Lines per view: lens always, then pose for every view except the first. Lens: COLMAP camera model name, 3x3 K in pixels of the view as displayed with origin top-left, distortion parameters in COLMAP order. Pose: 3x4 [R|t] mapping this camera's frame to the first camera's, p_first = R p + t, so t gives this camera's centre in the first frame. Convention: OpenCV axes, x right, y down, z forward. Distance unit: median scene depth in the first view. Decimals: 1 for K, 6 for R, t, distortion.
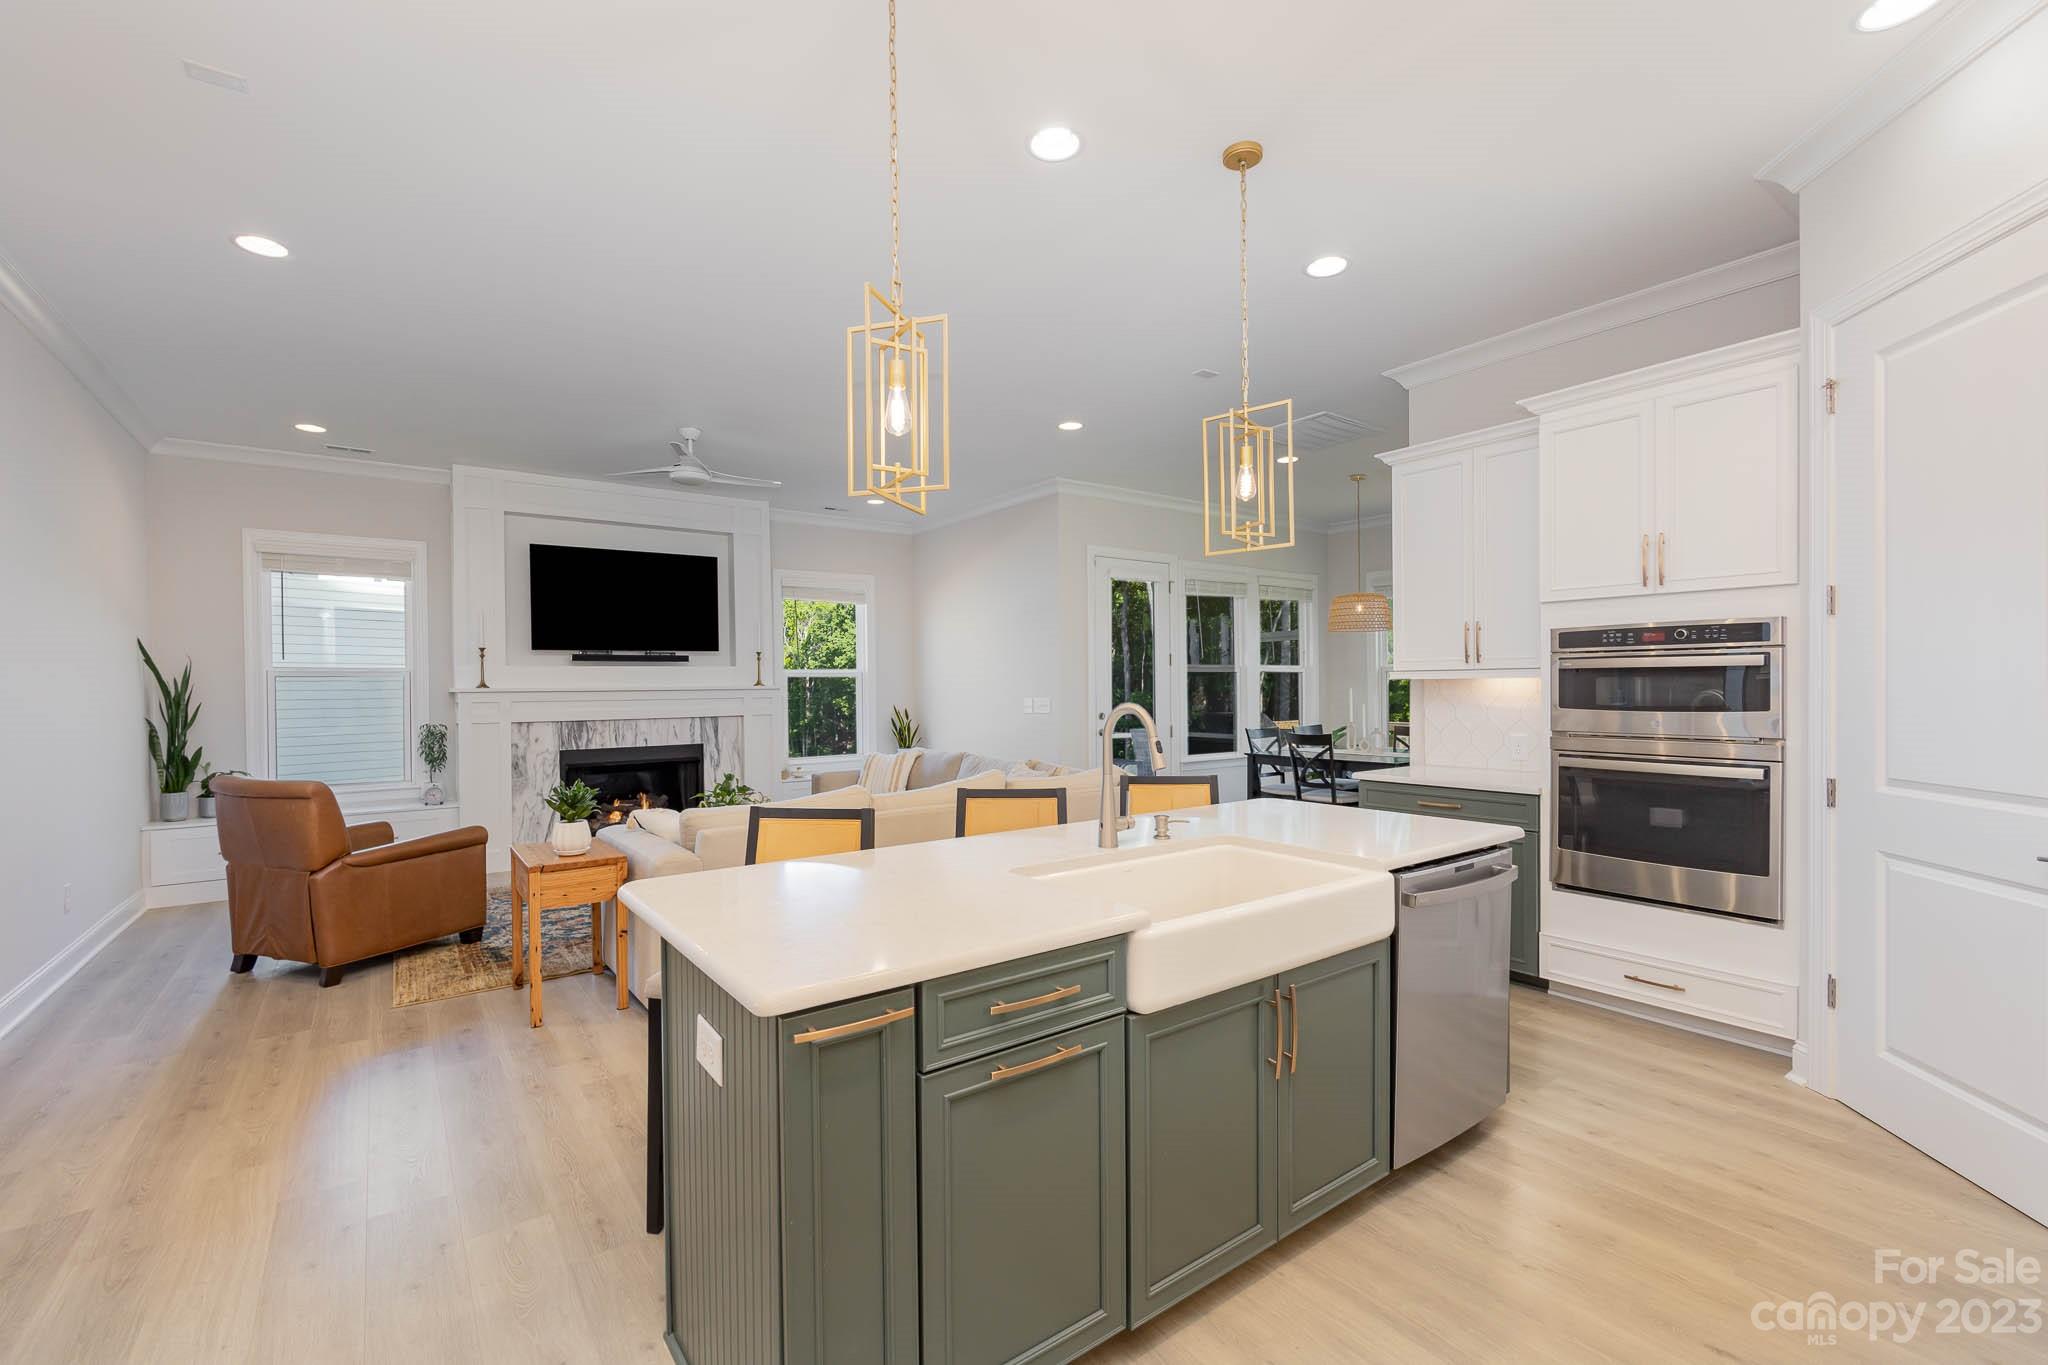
lens RADIAL K [[879.0, 0, 1024.0], [0, 879.0, 682.5], [0, 0, 1]] dist [0.000606, 0.000214]
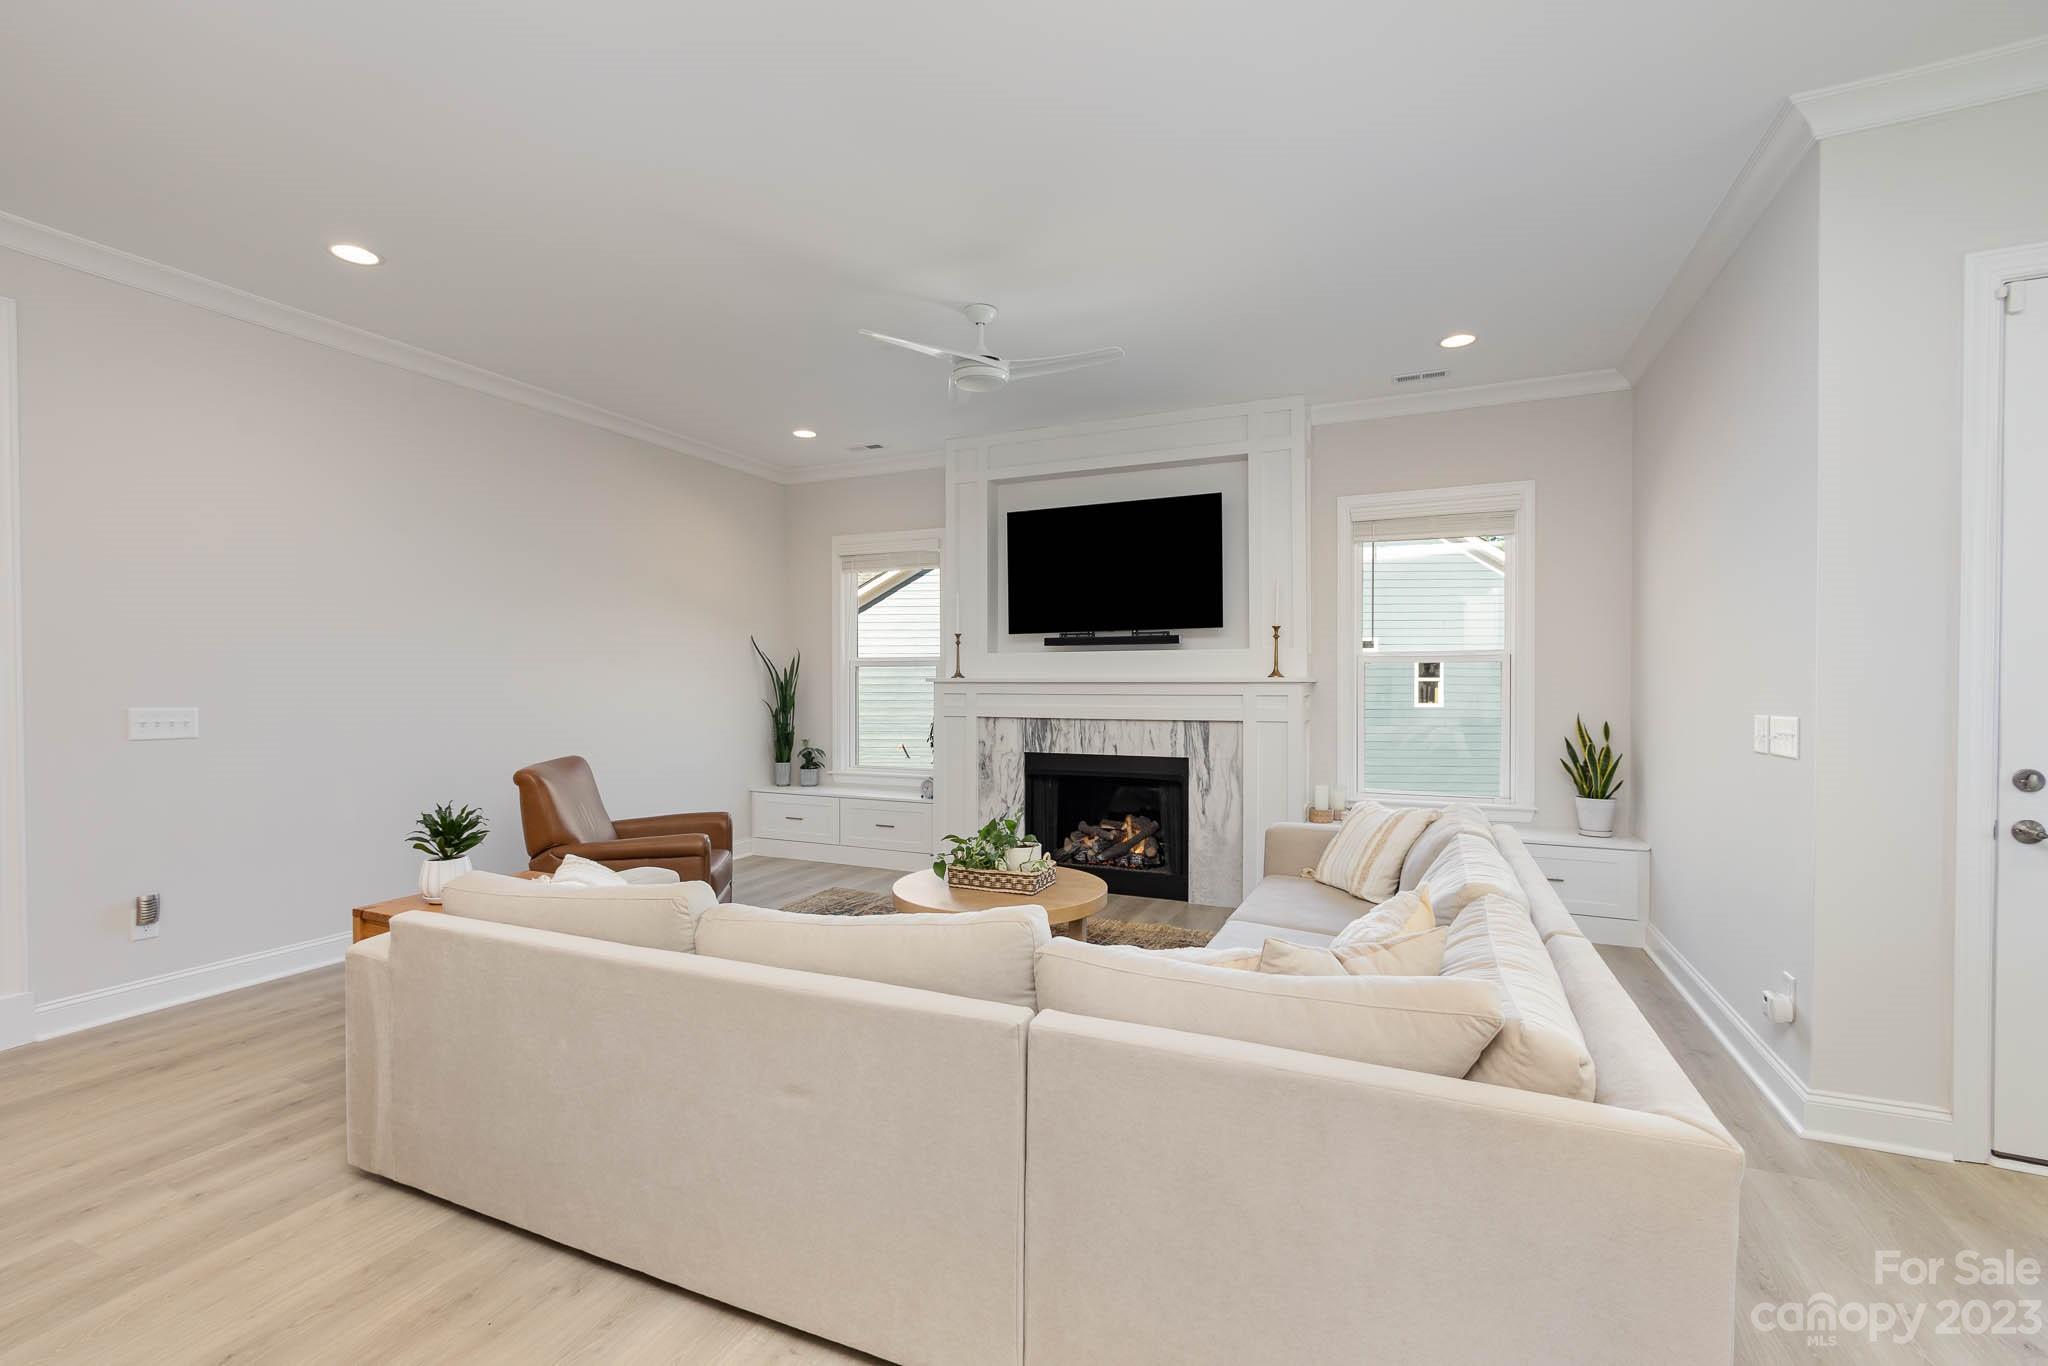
lens RADIAL K [[879.0, 0, 1024.0], [0, 879.0, 683.0], [0, 0, 1]] dist [0.000606, 0.000214]
pose [[0.493419, 0.017677, -0.869612, 0.201814], [0.001151, 0.999779, 0.020976, -0.006713], [0.869791, -0.011351, 0.493289, 0.569654]]
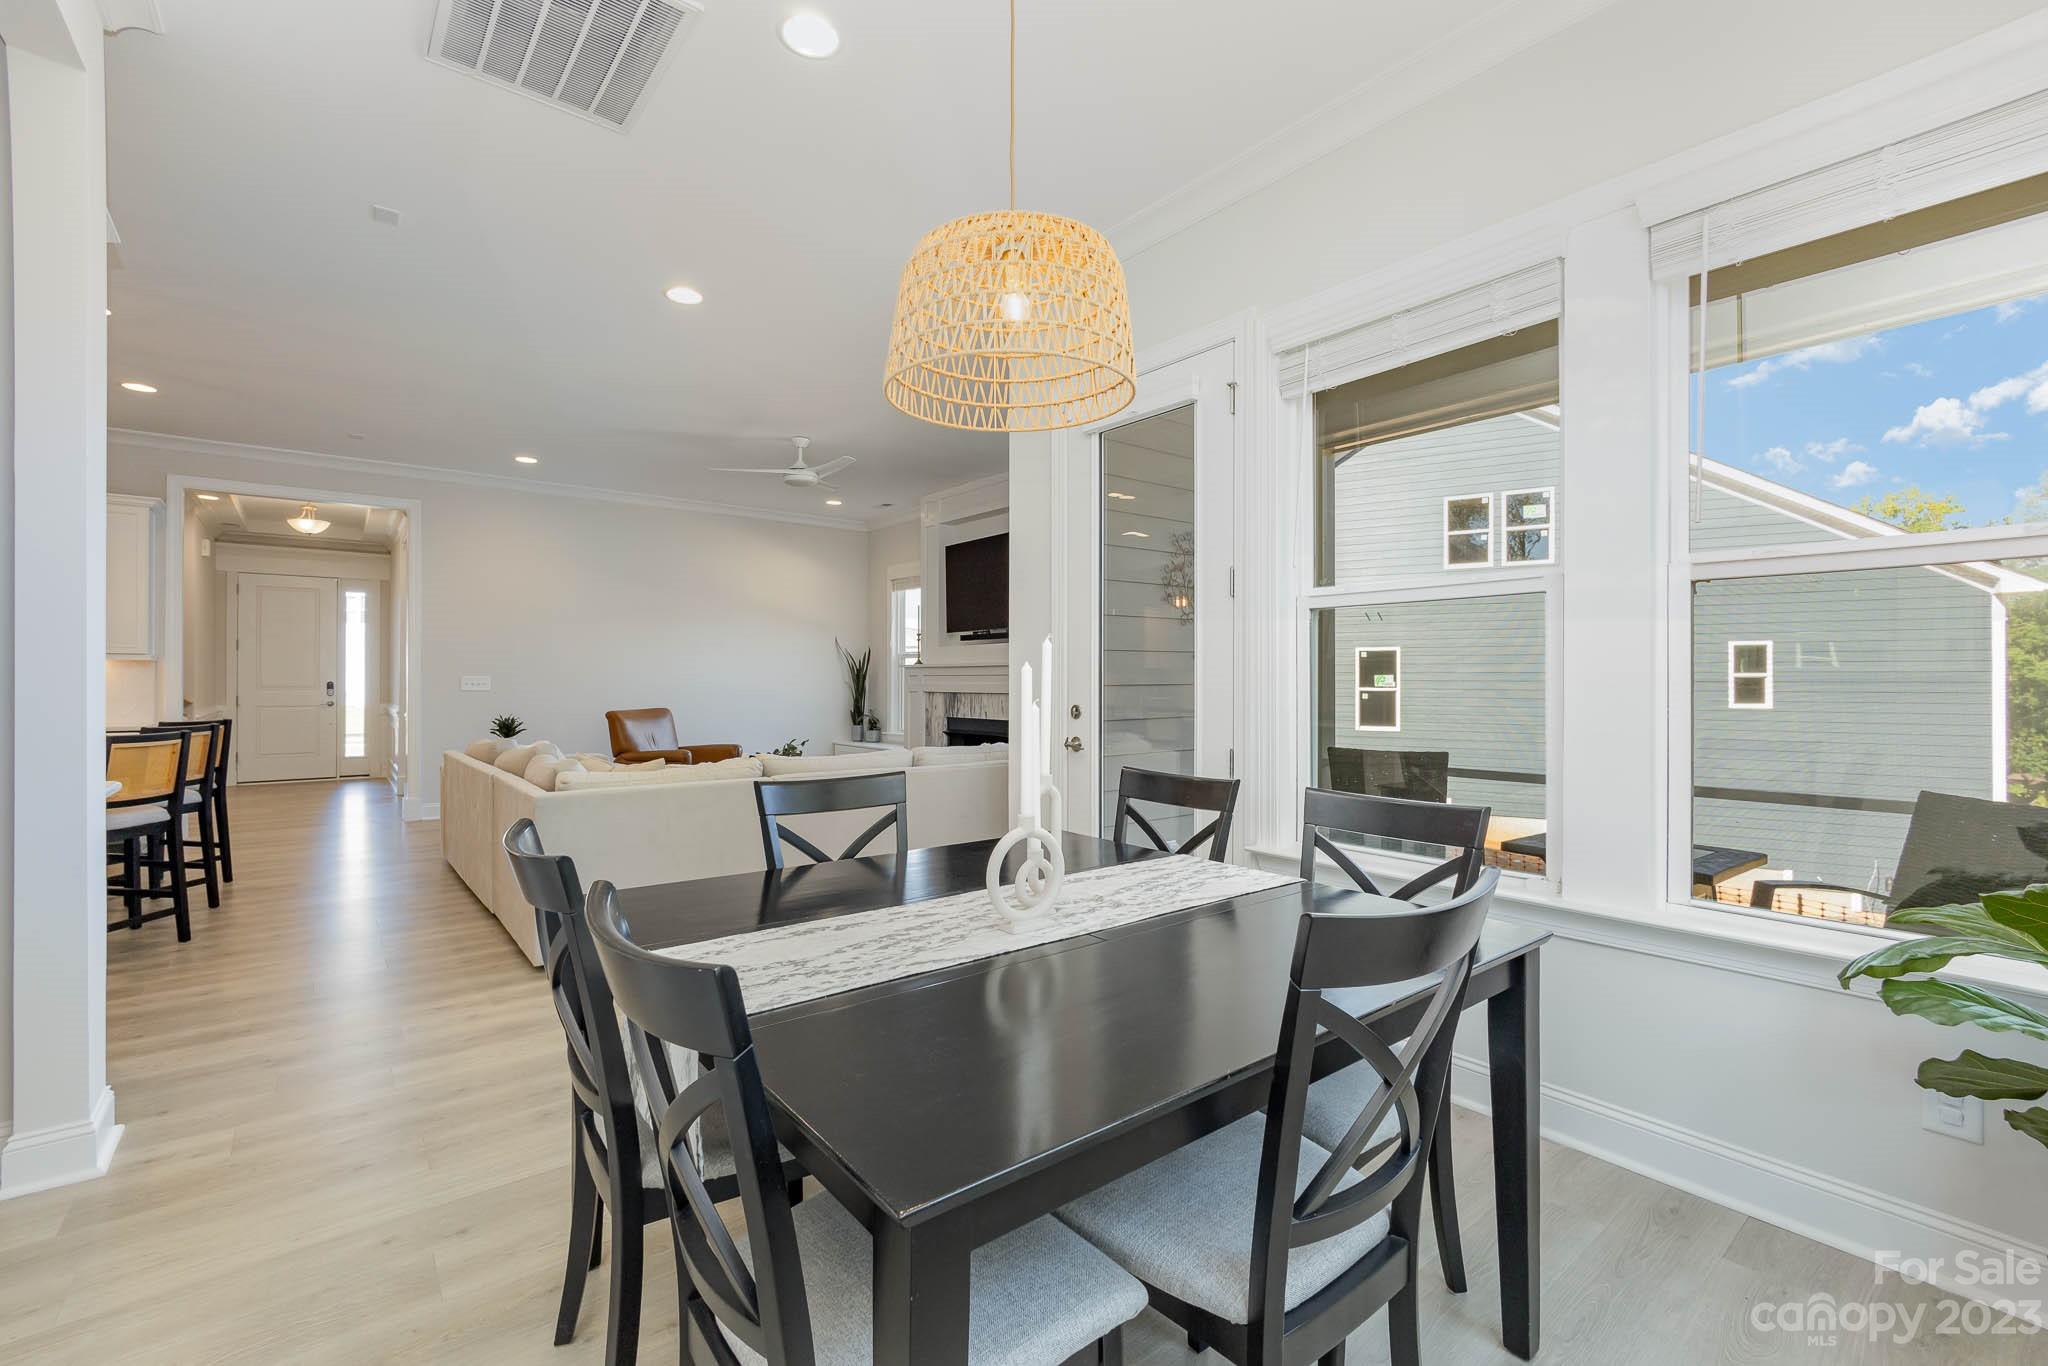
lens RADIAL K [[879.0, 0, 1024.0], [0, 879.0, 683.0], [0, 0, 1]] dist [0.000606, 0.000214]
pose [[0.044203, 0.015487, -0.998903, 0.647152], [0.007044, 0.999850, 0.015813, 0.013562], [0.998998, -0.007735, 0.044087, 1.028896]]
